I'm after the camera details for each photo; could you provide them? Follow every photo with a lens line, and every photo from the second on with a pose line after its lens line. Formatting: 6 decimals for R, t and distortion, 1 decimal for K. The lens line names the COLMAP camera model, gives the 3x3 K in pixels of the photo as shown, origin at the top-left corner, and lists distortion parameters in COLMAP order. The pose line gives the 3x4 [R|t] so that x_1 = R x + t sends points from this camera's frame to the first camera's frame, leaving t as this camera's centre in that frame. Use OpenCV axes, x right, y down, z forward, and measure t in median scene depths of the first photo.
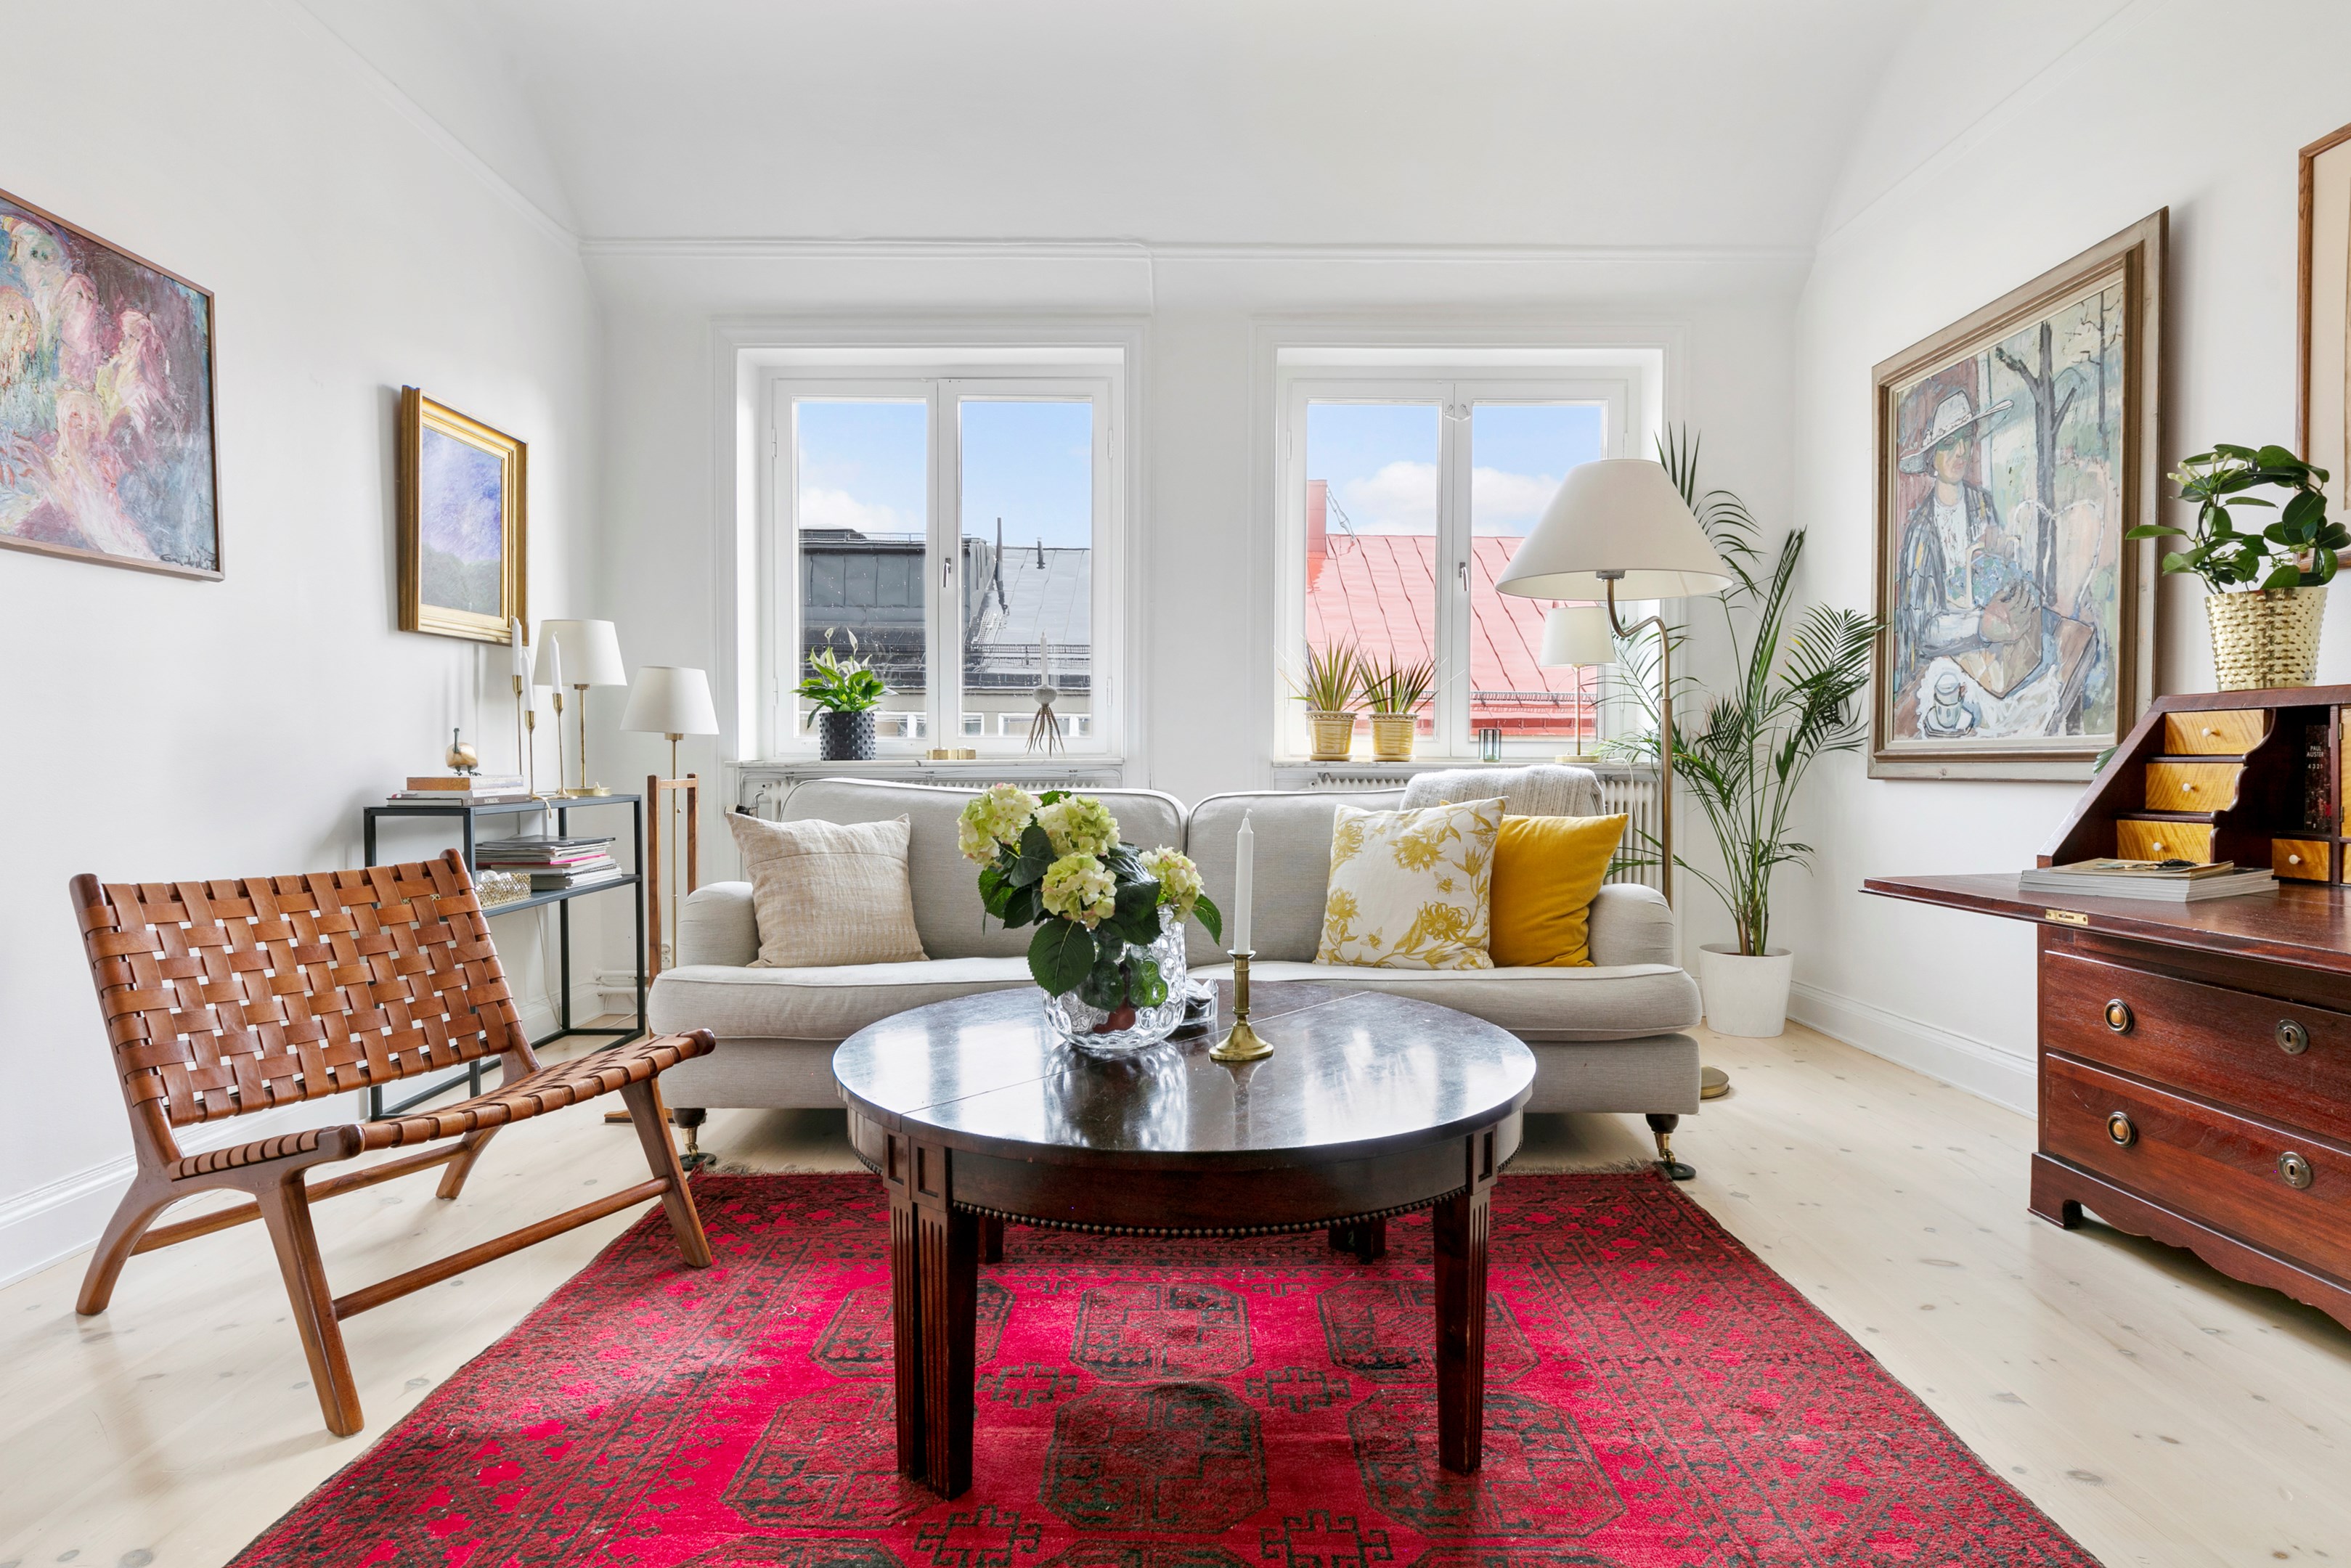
lens RADIAL K [[1202.2, 0, 1225.8], [0, 1202.2, 792.3], [0, 0, 1]] dist [-0.001148, -0.006145]
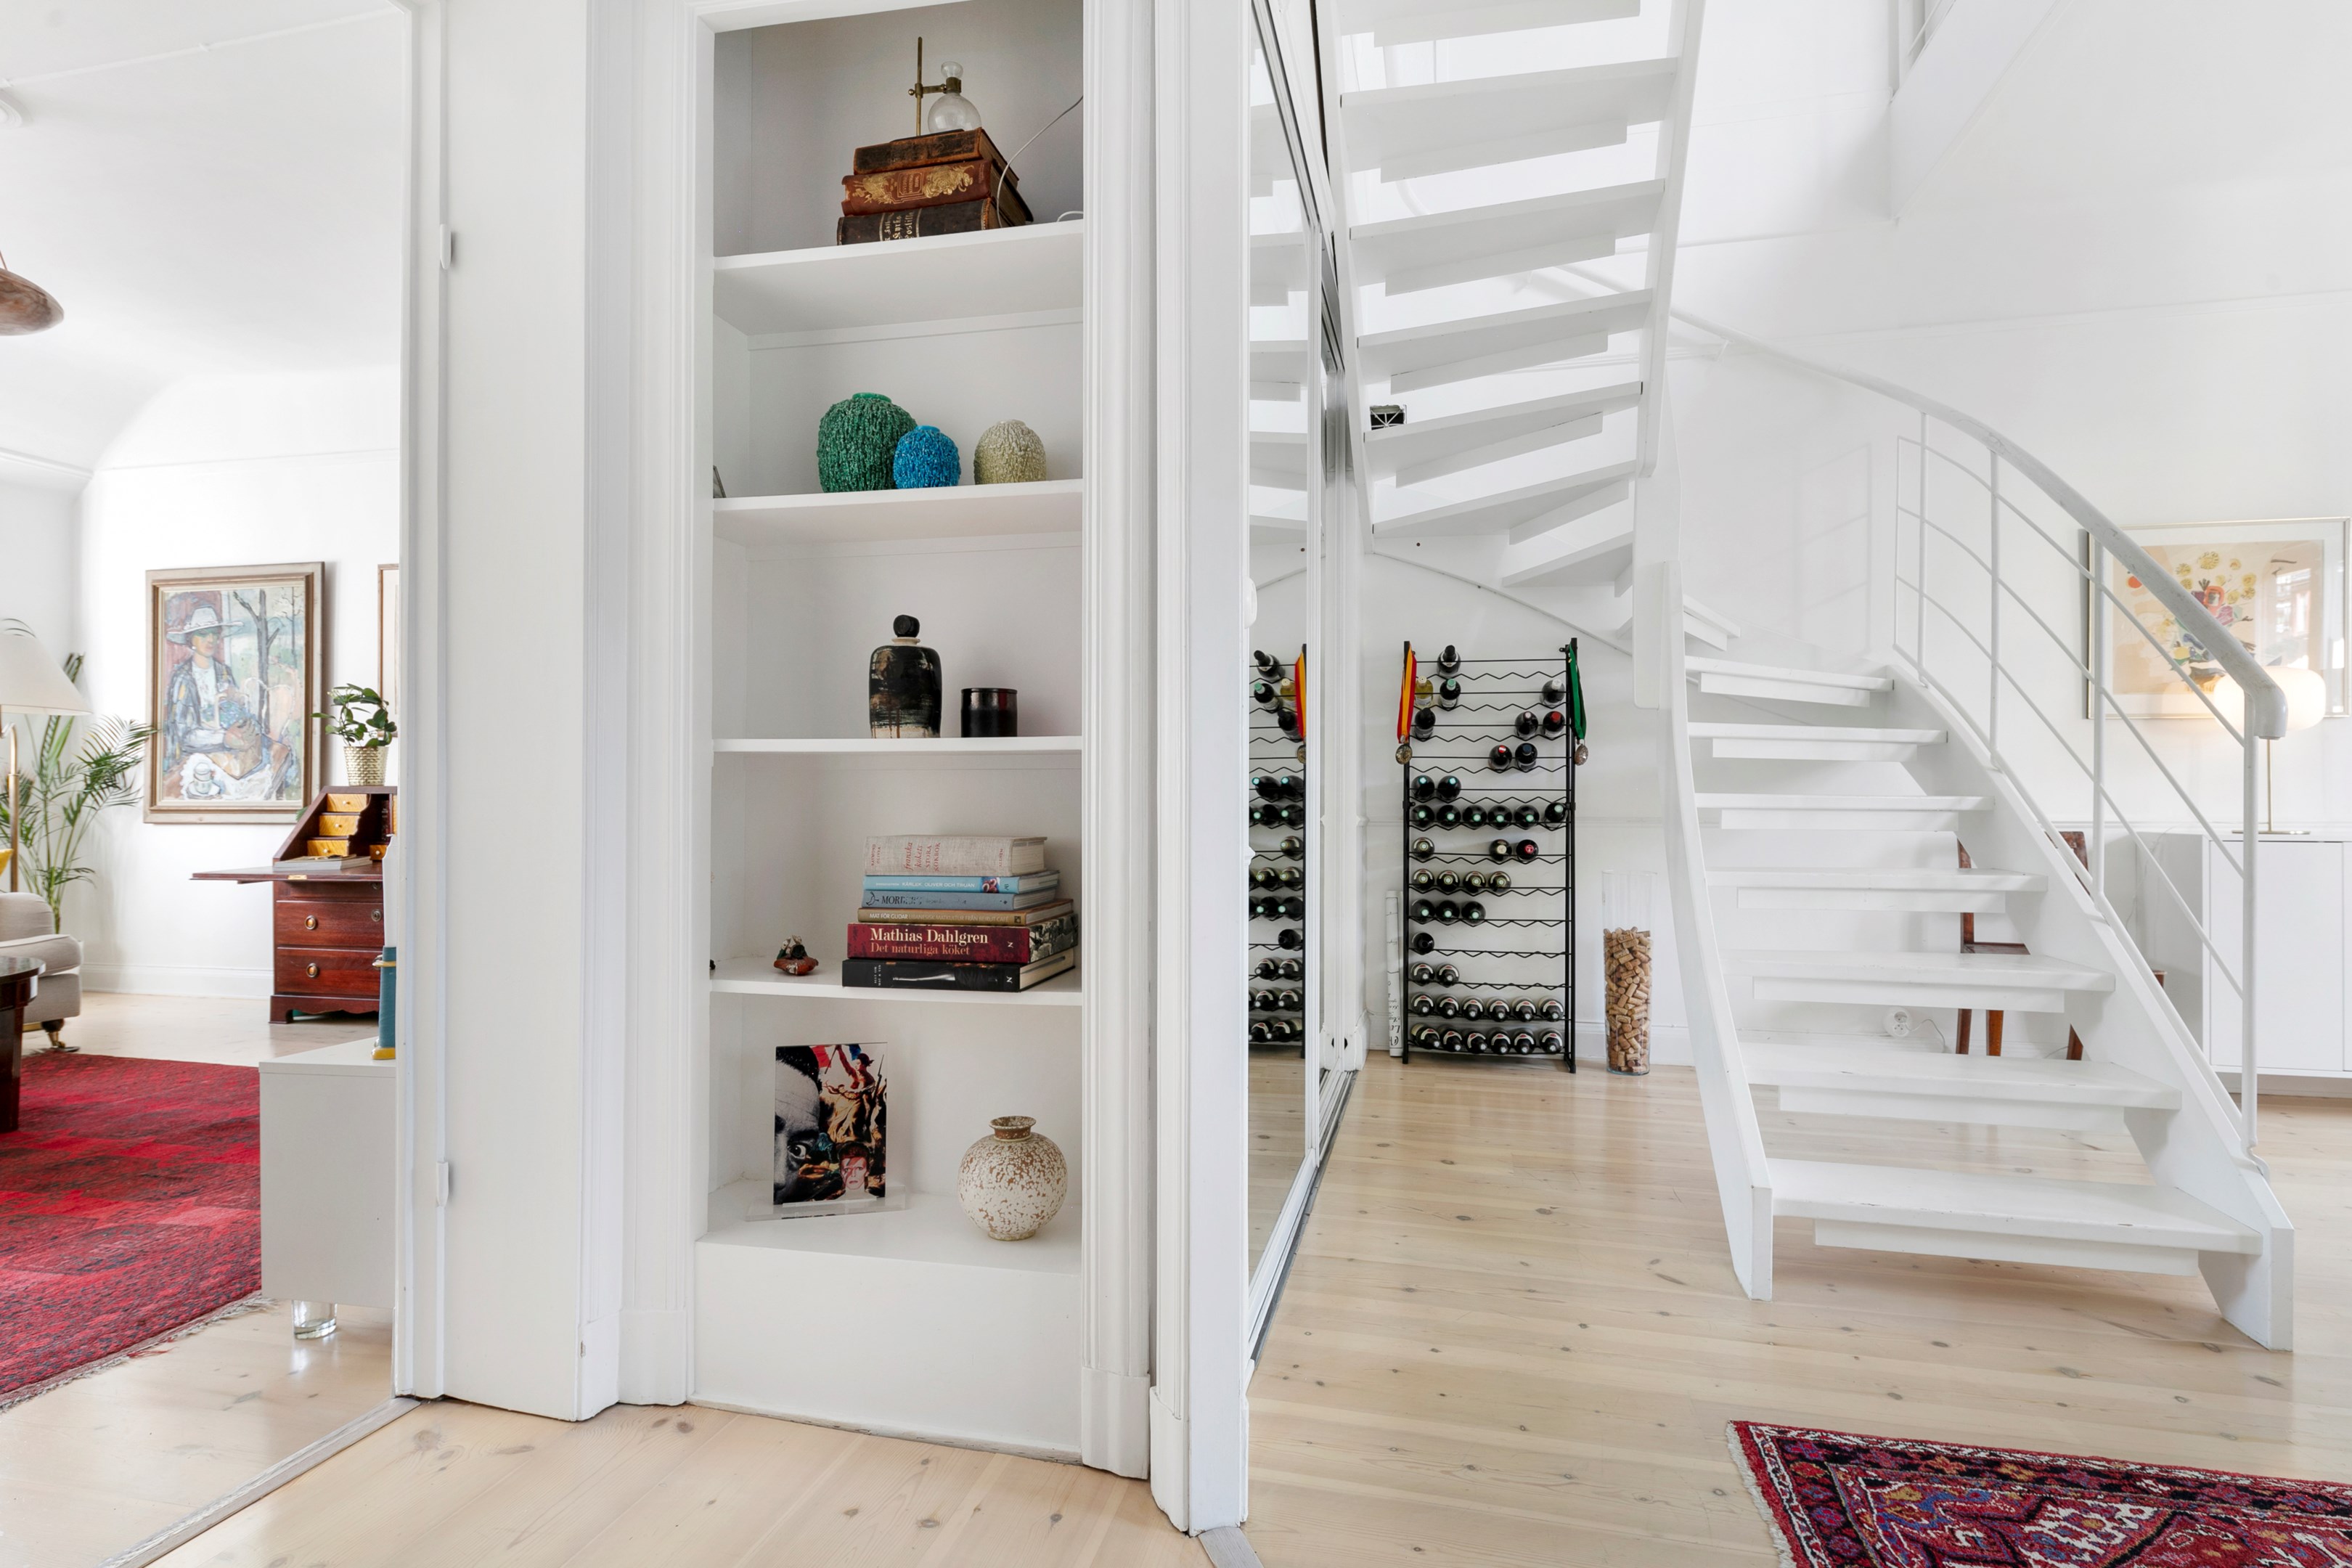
lens RADIAL K [[1202.8, 0, 1180.5], [0, 1202.8, 790.5], [0, 0, 1]] dist [-0.001148, -0.006145]
pose [[0.257042, 0.009117, 0.966357, -0.845993], [0.020676, 0.999675, -0.014931, -0.002474], [-0.966179, 0.023819, 0.256770, -0.972929]]
